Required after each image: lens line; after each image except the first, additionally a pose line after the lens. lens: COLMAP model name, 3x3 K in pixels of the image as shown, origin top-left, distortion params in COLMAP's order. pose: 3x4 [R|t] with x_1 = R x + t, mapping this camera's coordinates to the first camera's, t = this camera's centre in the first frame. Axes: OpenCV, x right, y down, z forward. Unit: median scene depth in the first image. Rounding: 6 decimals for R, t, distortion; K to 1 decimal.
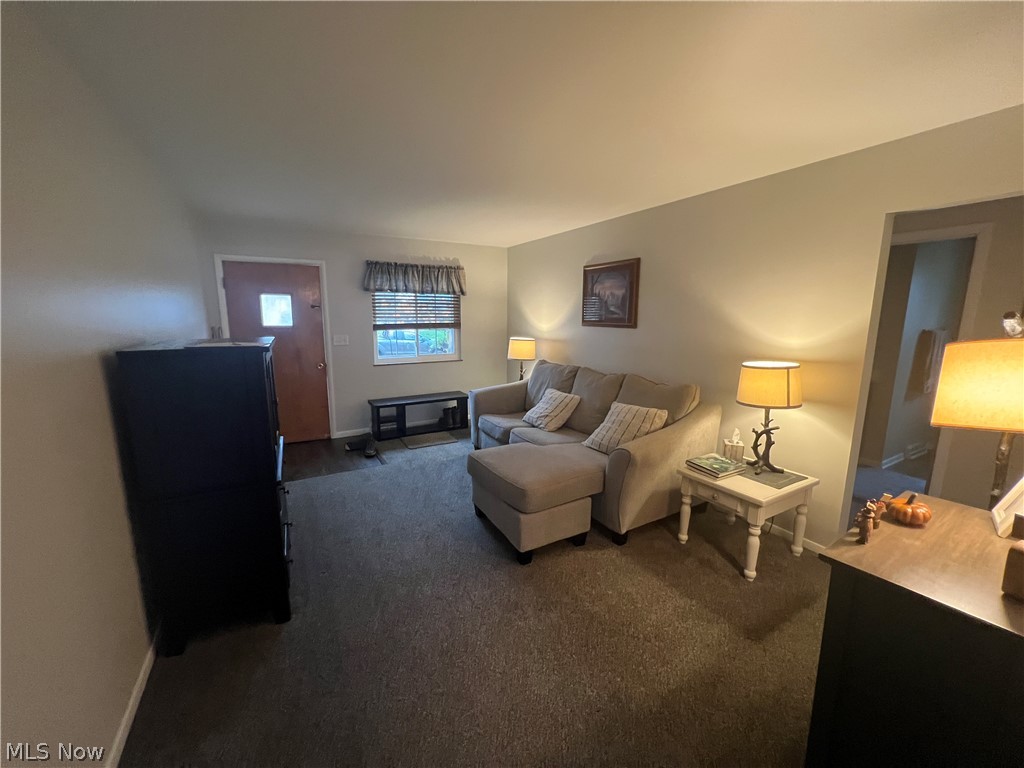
lens RADIAL K [[405.9, 0, 512.8], [0, 405.9, 384.8], [0, 0, 1]] dist [0.000510, -0.000022]
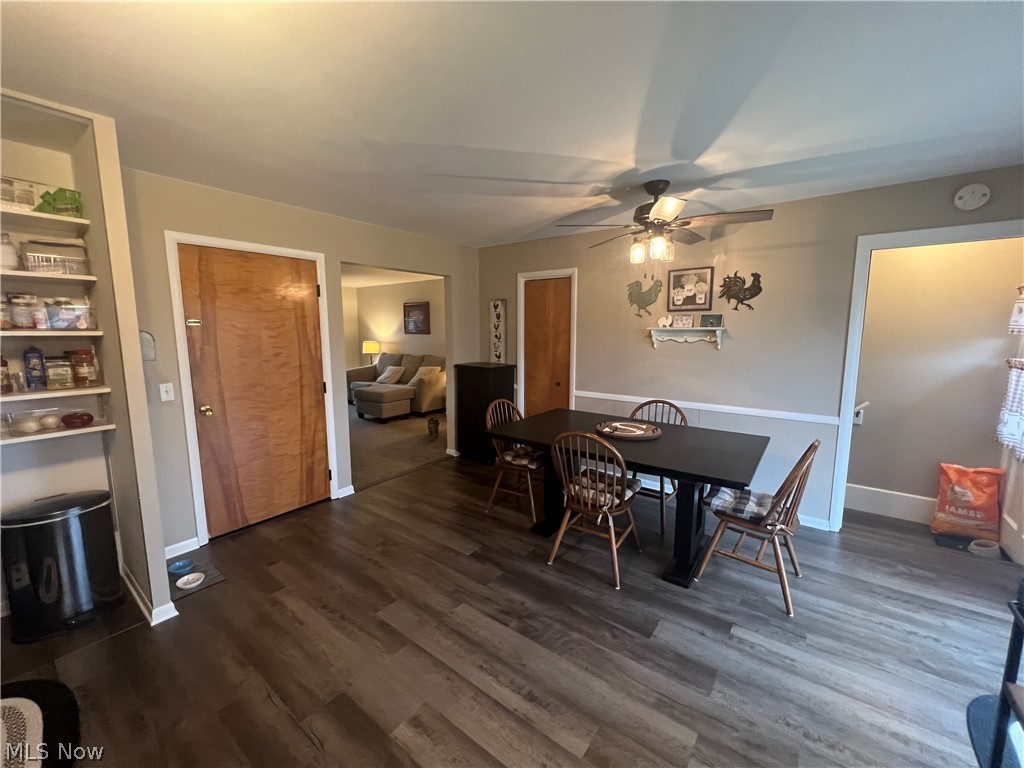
lens RADIAL K [[405.9, 0, 511.2], [0, 405.9, 380.0], [0, 0, 1]] dist [0.000510, -0.000022]
pose [[0.920936, -0.057603, 0.385433, -0.127406], [0.072948, 0.997015, -0.025296, 0.173236], [-0.382825, 0.051413, 0.922389, -1.042392]]
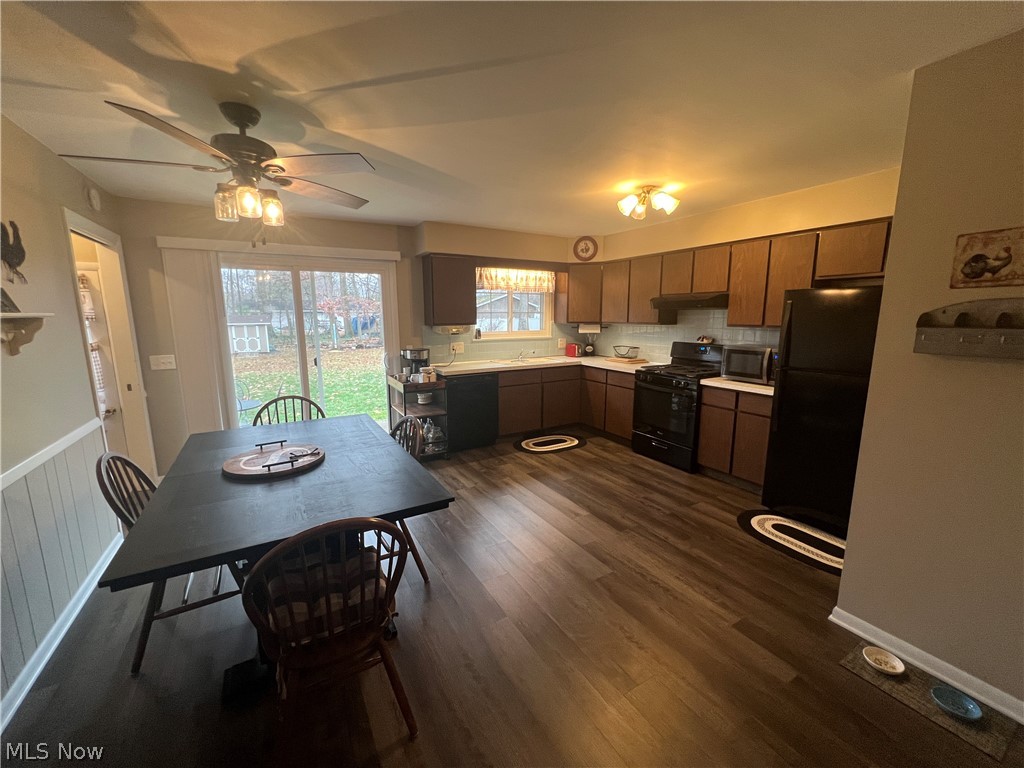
lens RADIAL K [[405.9, 0, 512.0], [0, 405.9, 382.3], [0, 0, 1]] dist [0.000510, -0.000022]
pose [[-0.999983, -0.001502, -0.005568, 0.208940], [-0.003236, 0.945295, 0.326200, -0.159069], [0.004773, 0.326212, -0.945285, 0.989121]]
